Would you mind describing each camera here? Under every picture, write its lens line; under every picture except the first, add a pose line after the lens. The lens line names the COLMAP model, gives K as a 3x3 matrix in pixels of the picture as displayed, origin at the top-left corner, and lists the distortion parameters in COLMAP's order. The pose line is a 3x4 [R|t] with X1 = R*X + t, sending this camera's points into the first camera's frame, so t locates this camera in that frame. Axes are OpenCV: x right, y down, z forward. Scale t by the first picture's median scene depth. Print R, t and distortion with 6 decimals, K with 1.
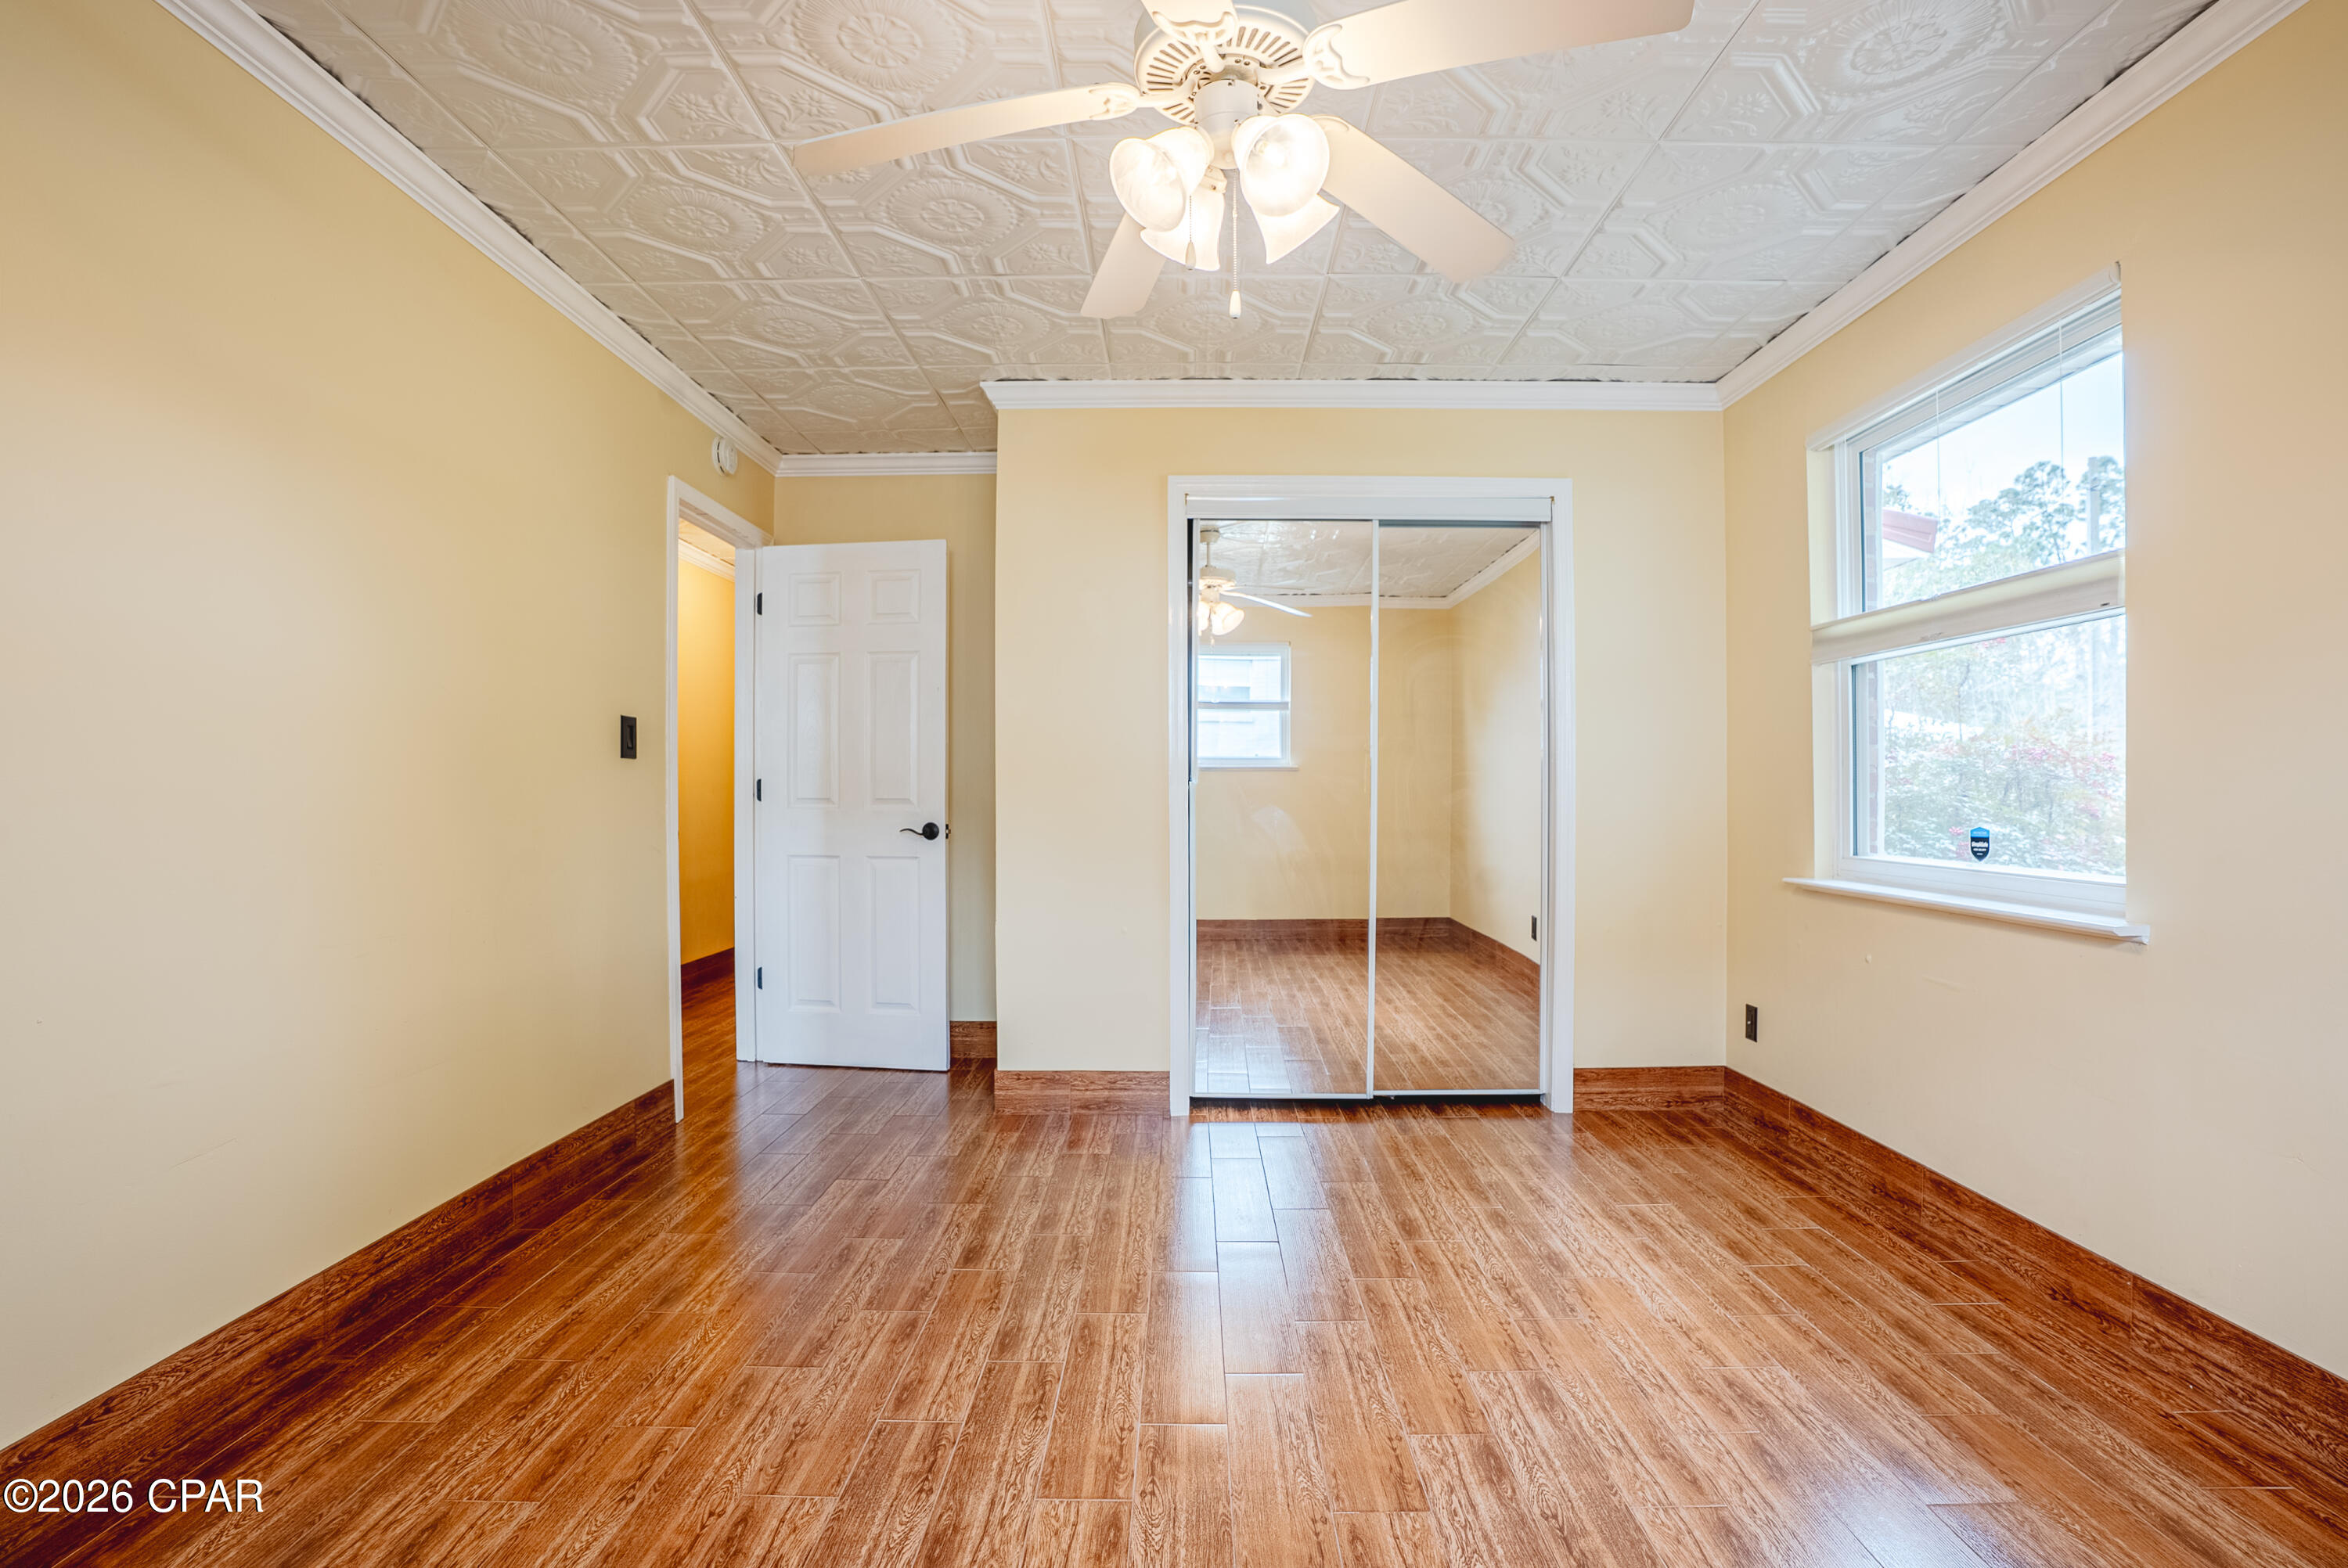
lens RADIAL K [[1086.6, 0, 1185.7], [0, 1086.6, 793.6], [0, 0, 1]] dist [-0.056149, 0.017112]
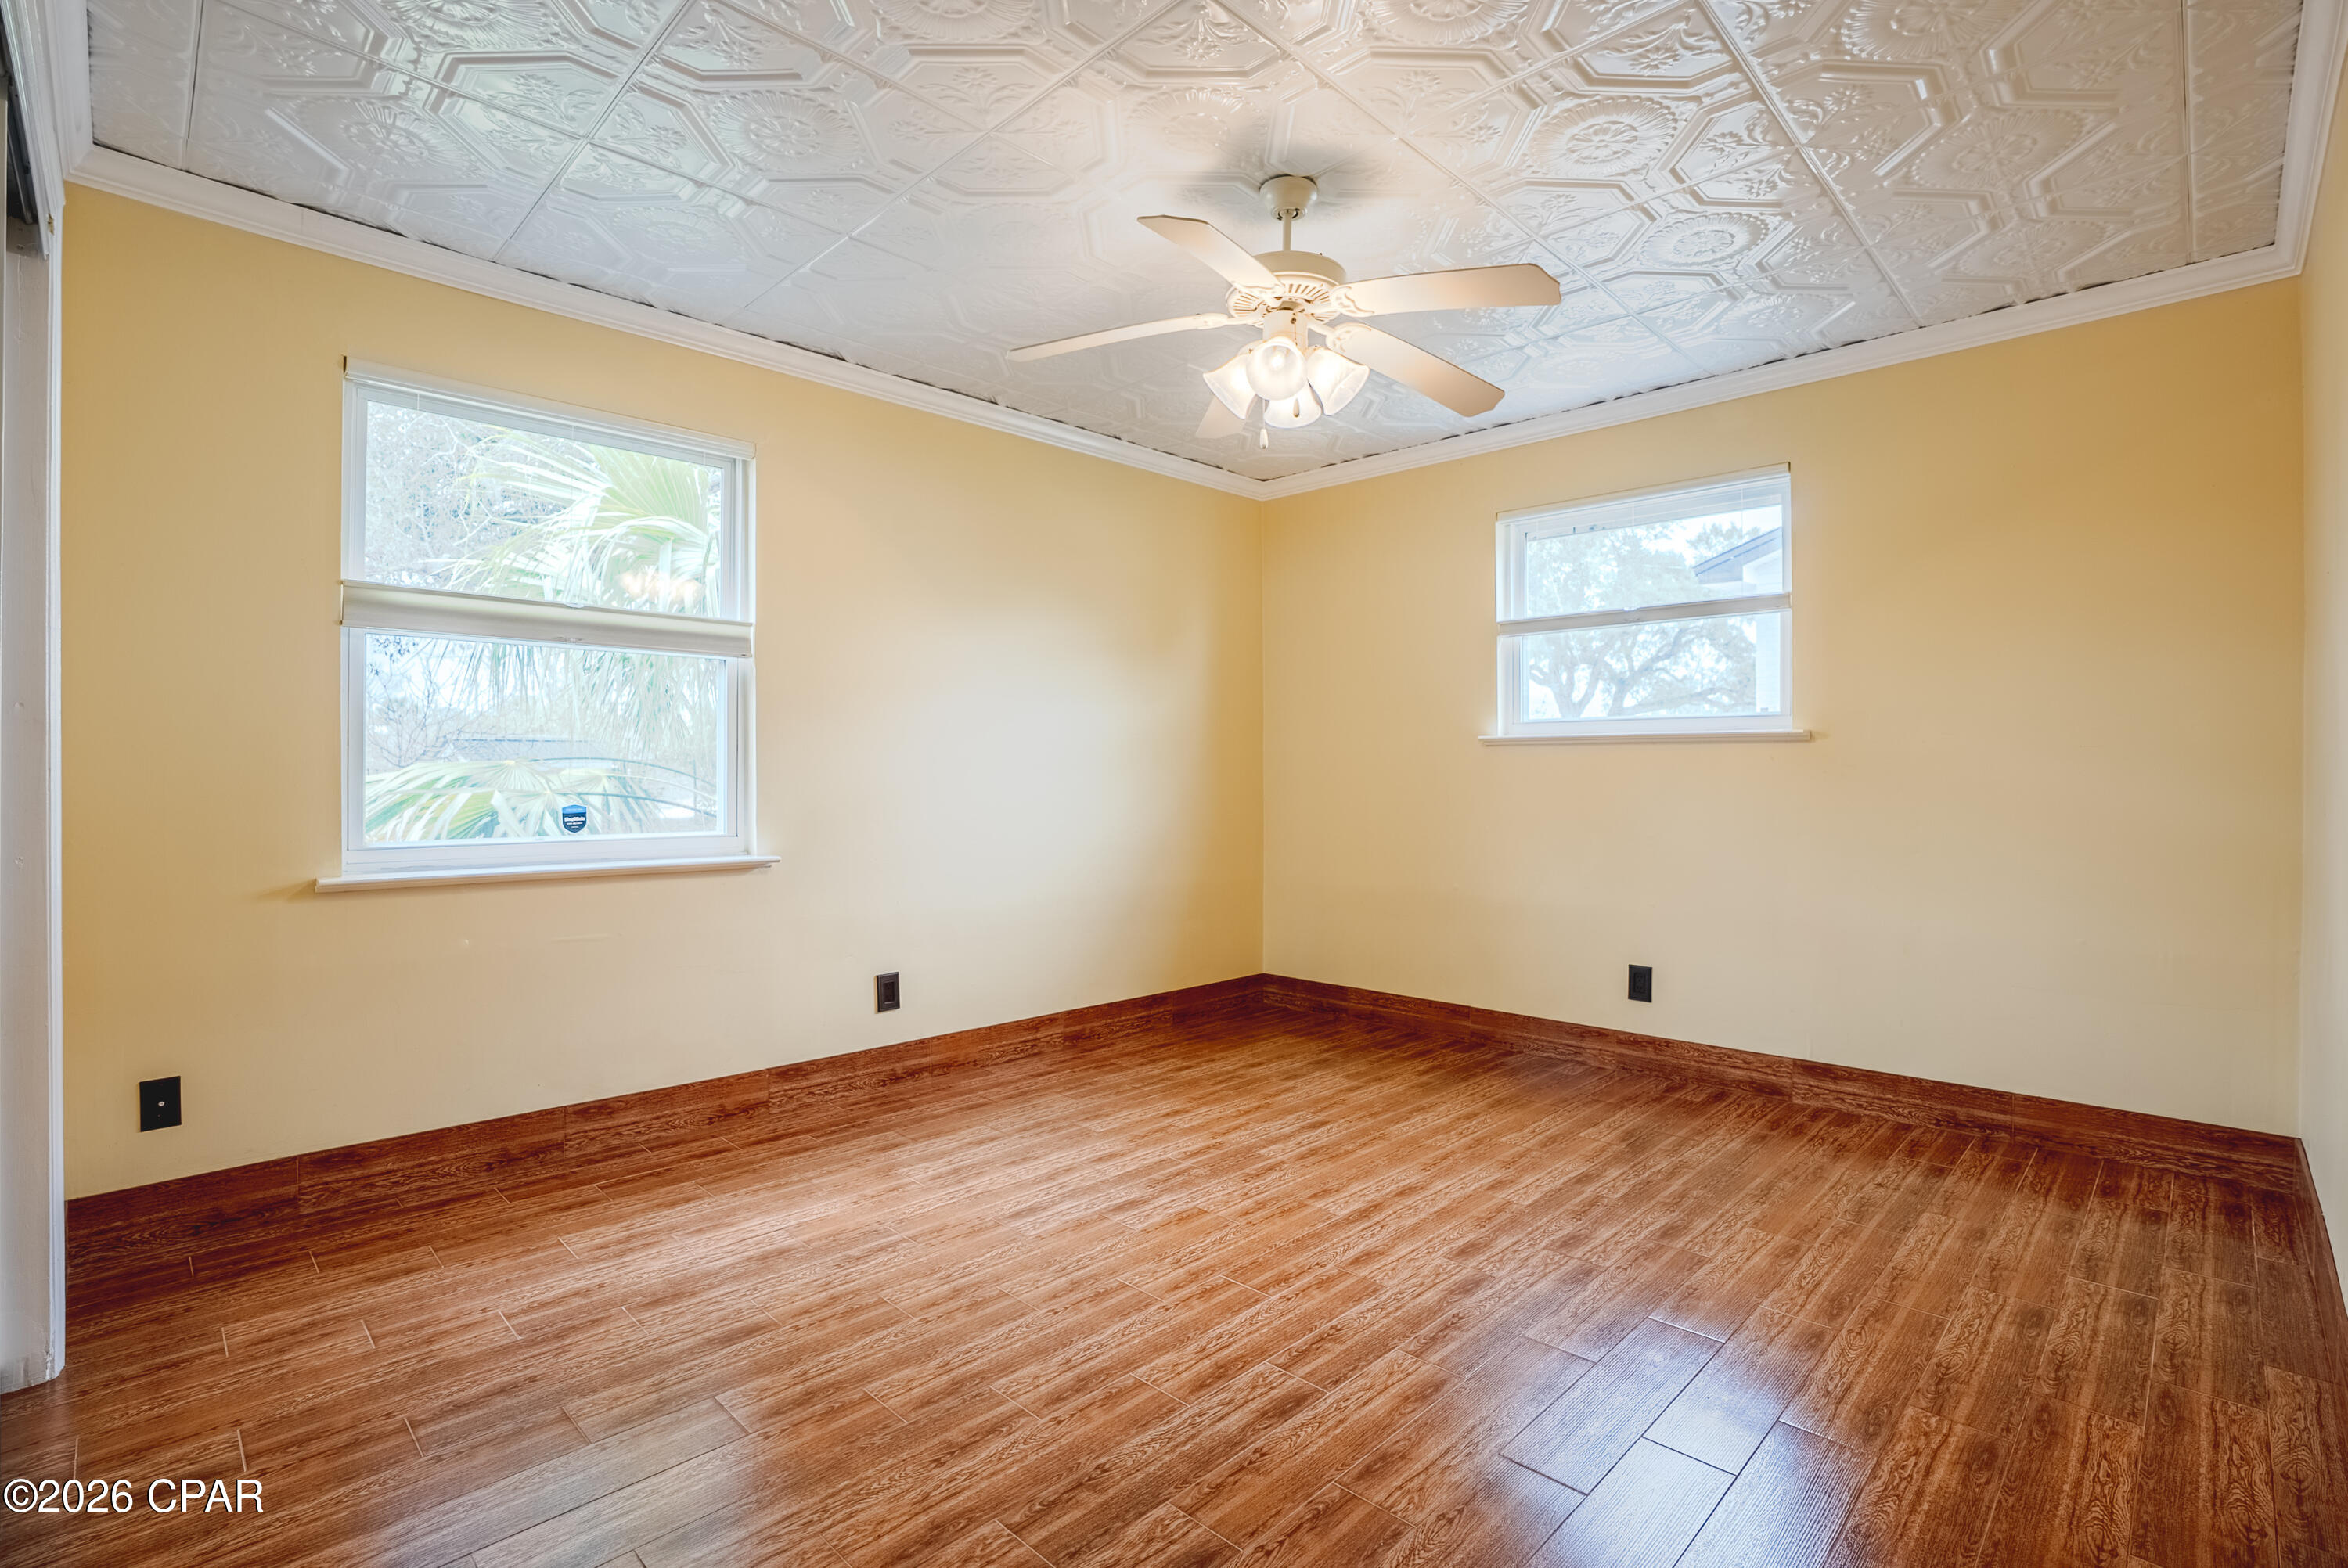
lens RADIAL K [[1086.6, 0, 1183.0], [0, 1086.6, 772.0], [0, 0, 1]] dist [-0.056149, 0.017112]
pose [[-0.712764, 0.002651, 0.701399, -0.664322], [0.000859, 0.999995, -0.002906, -0.000898], [-0.701403, -0.001468, -0.712763, 1.561694]]
